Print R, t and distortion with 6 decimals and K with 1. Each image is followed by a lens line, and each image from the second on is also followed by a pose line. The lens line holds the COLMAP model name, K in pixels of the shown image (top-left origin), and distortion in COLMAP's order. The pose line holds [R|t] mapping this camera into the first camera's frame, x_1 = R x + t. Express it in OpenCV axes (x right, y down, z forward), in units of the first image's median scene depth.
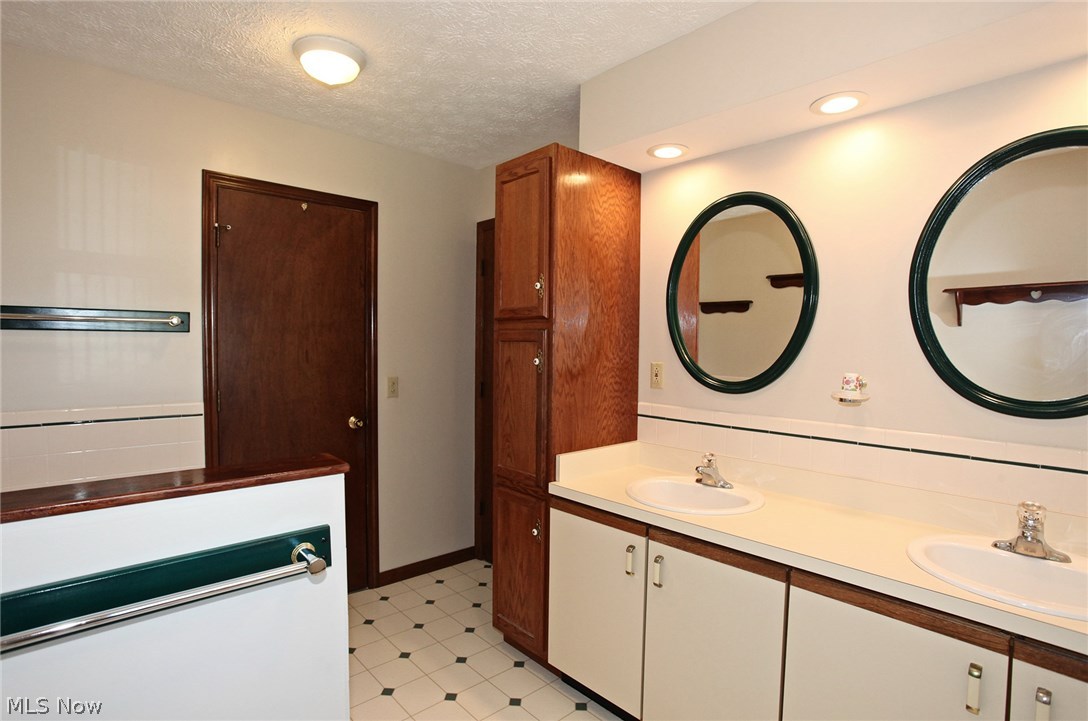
lens RADIAL K [[549.5, 0, 544.0], [0, 549.5, 360.5], [0, 0, 1]] dist [-0.001568, -0.000054]
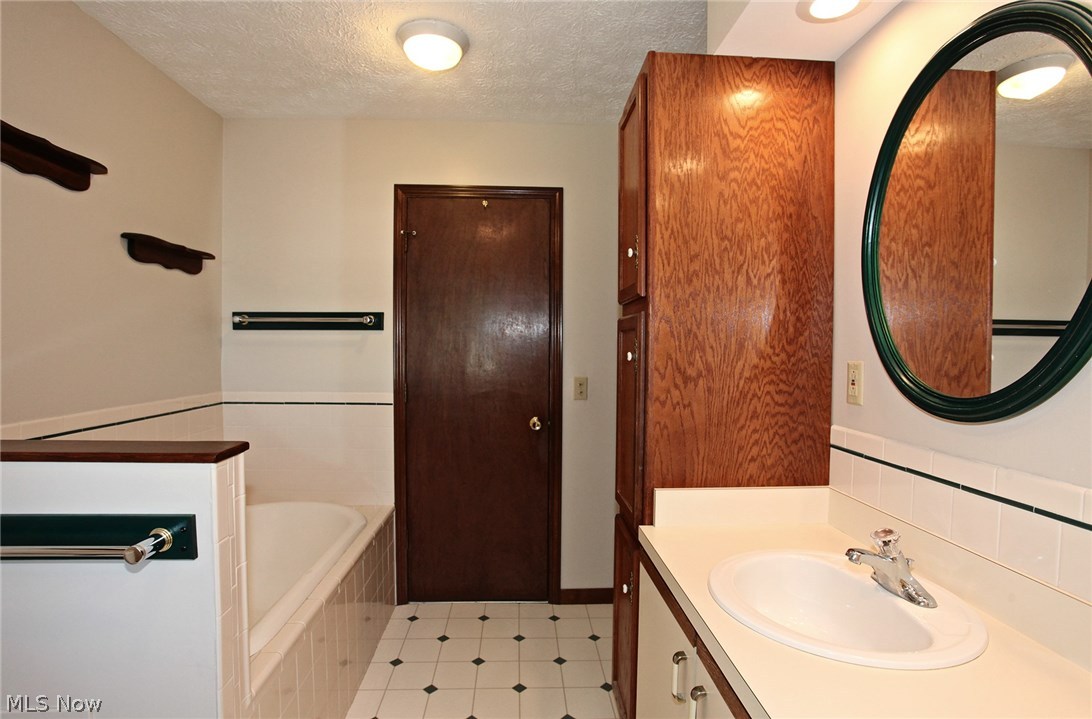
lens RADIAL K [[557.2, 0, 546.0], [0, 557.2, 359.5], [0, 0, 1]] dist [-0.017649, 0.000499]
pose [[0.781839, 0.008381, -0.623424, 0.326760], [-0.017419, 0.999813, -0.008405, 0.012535], [0.623237, 0.017431, 0.781839, 0.315974]]
